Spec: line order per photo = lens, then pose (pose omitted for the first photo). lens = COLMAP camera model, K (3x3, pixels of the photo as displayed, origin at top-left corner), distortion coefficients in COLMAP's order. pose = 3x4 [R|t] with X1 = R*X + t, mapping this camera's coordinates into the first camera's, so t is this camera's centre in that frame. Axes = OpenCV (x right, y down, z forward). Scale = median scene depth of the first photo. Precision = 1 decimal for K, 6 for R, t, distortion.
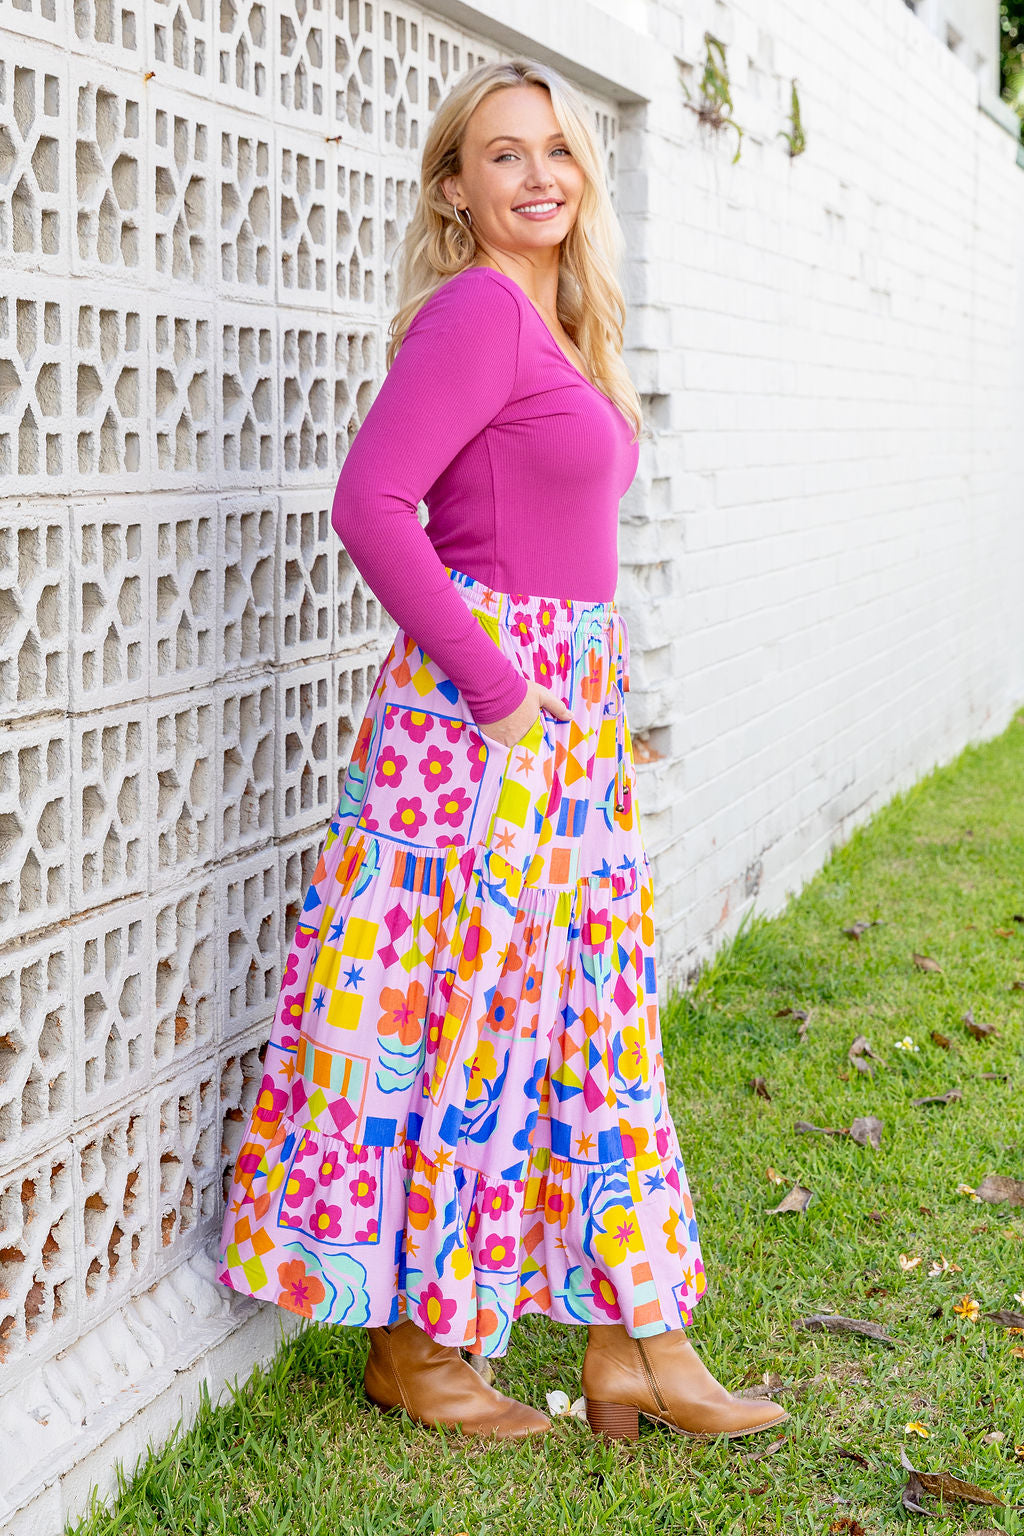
lens RADIAL K [[2867.2, 0, 572.4], [0, 2867.2, 860.8], [0, 0, 1]] dist [0.022517, -0.141112]
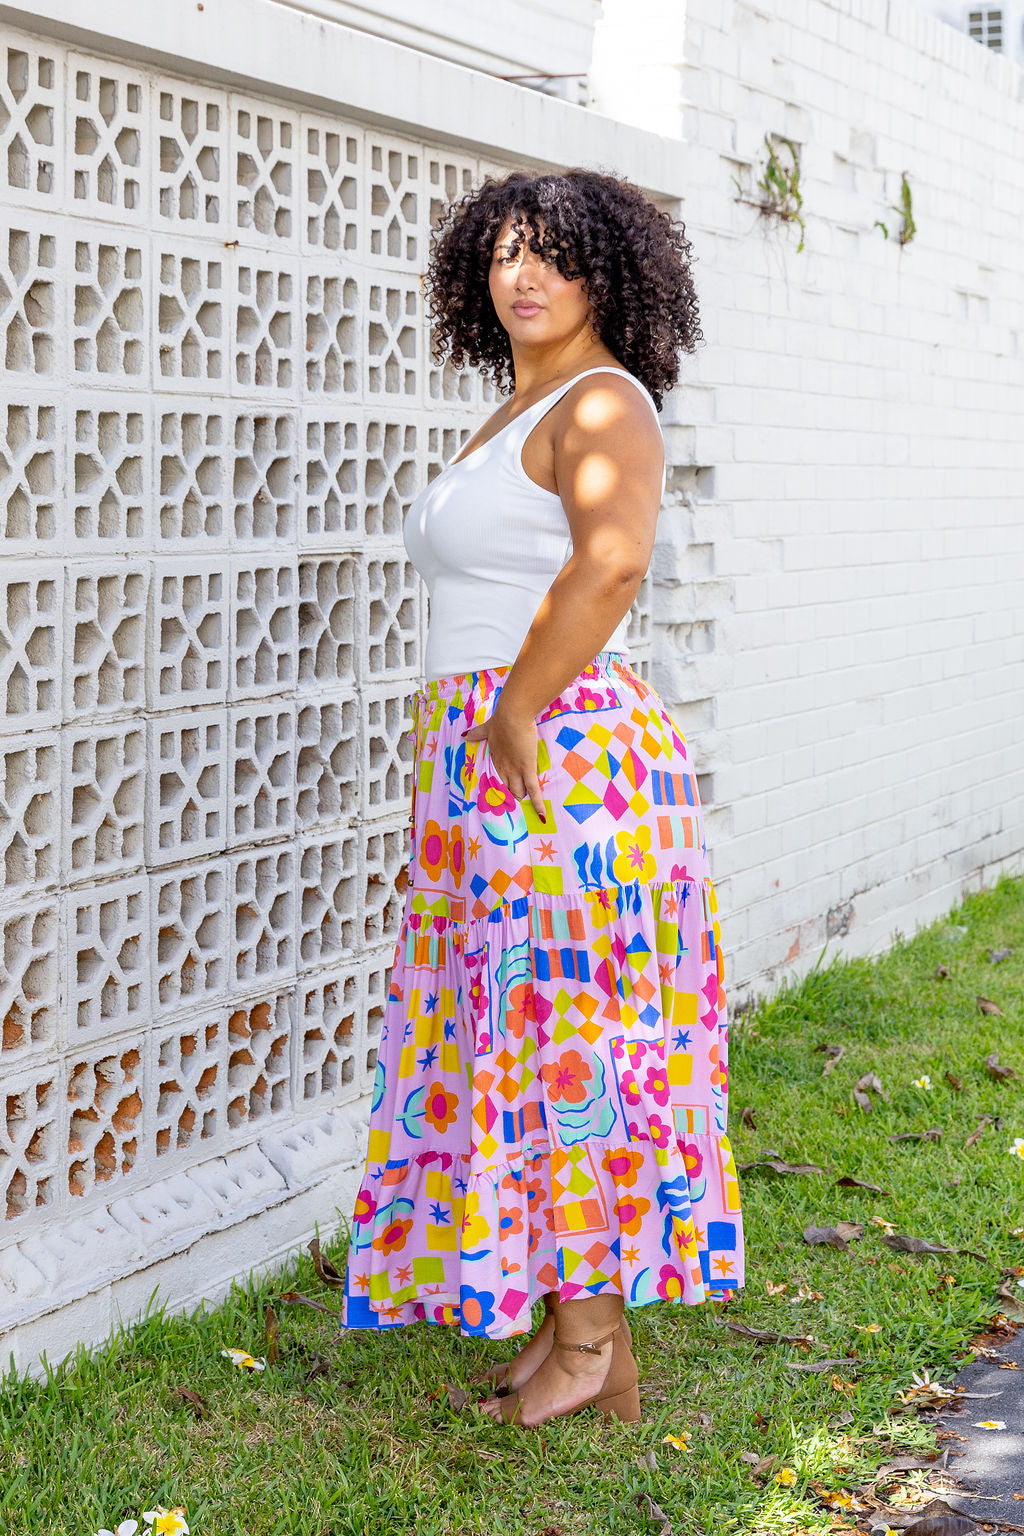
lens RADIAL K [[2693.3, 0, 500.4], [0, 2693.3, 744.7], [0, 0, 1]] dist [0.008076, -0.001051]
pose [[0.982282, 0.020774, -0.186253, 0.215465], [-0.030955, 0.998171, -0.051919, -0.005079], [0.184834, 0.056764, 0.981129, -0.000840]]
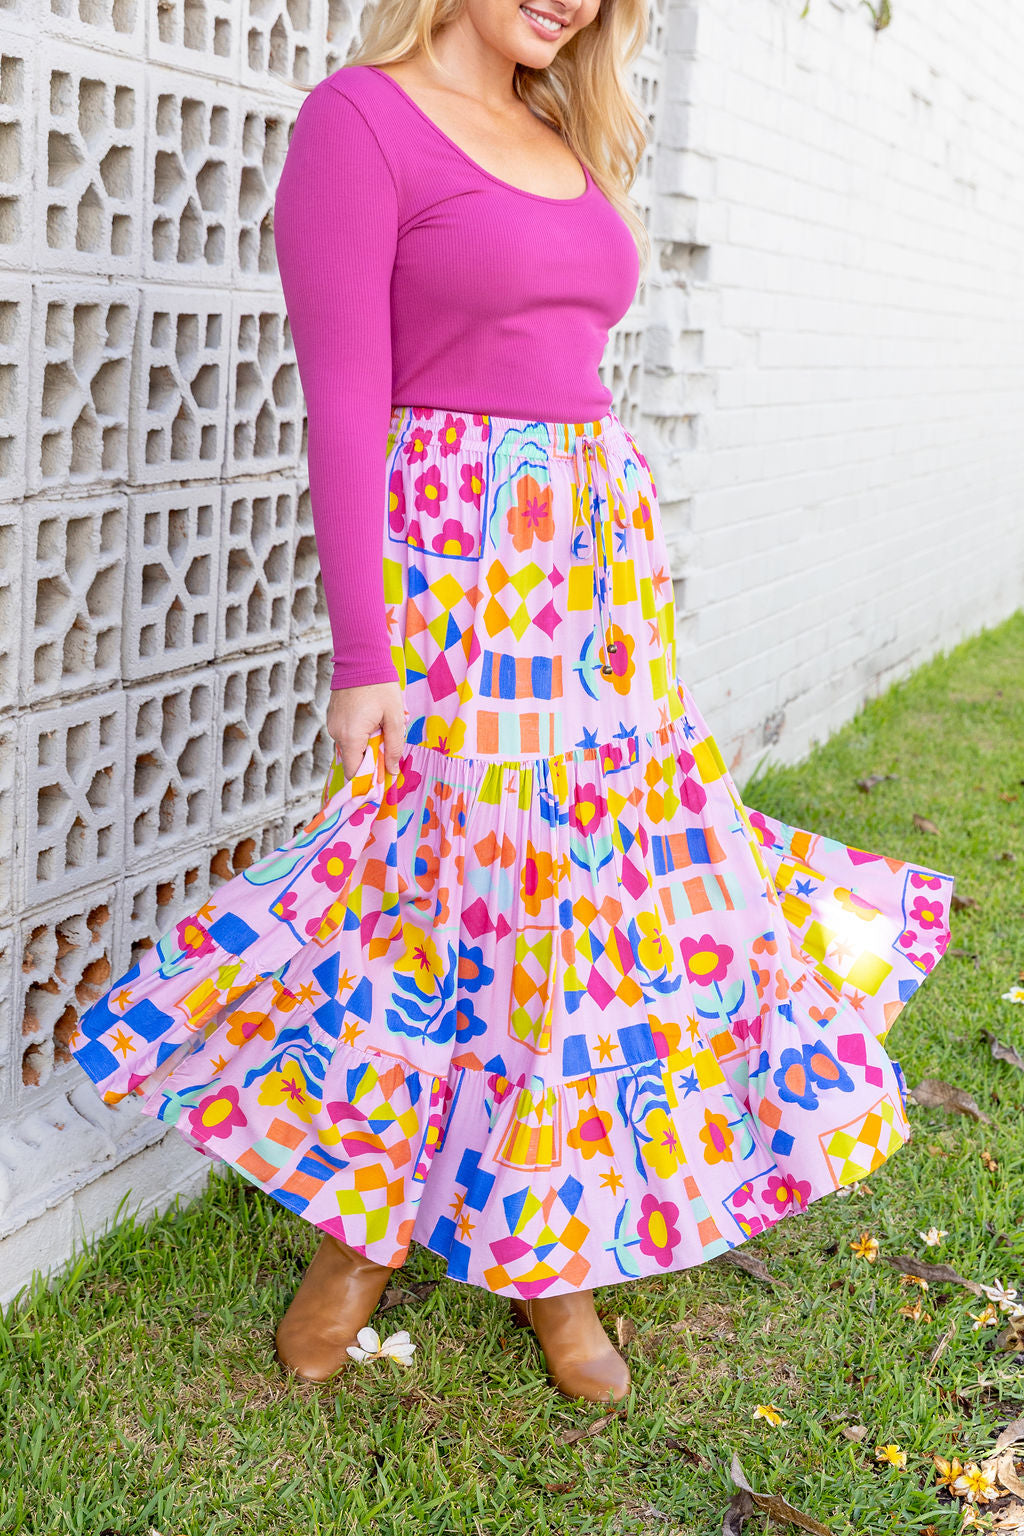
lens RADIAL K [[2219.0, 0, 584.4], [0, 2219.0, 885.5], [0, 0, 1]] dist [0.004509, 0.000299]
pose [[0.994467, 0.086783, -0.059200, 0.082260], [-0.080368, 0.991401, 0.103277, -0.026565], [0.067654, -0.097947, 0.992889, 0.304733]]
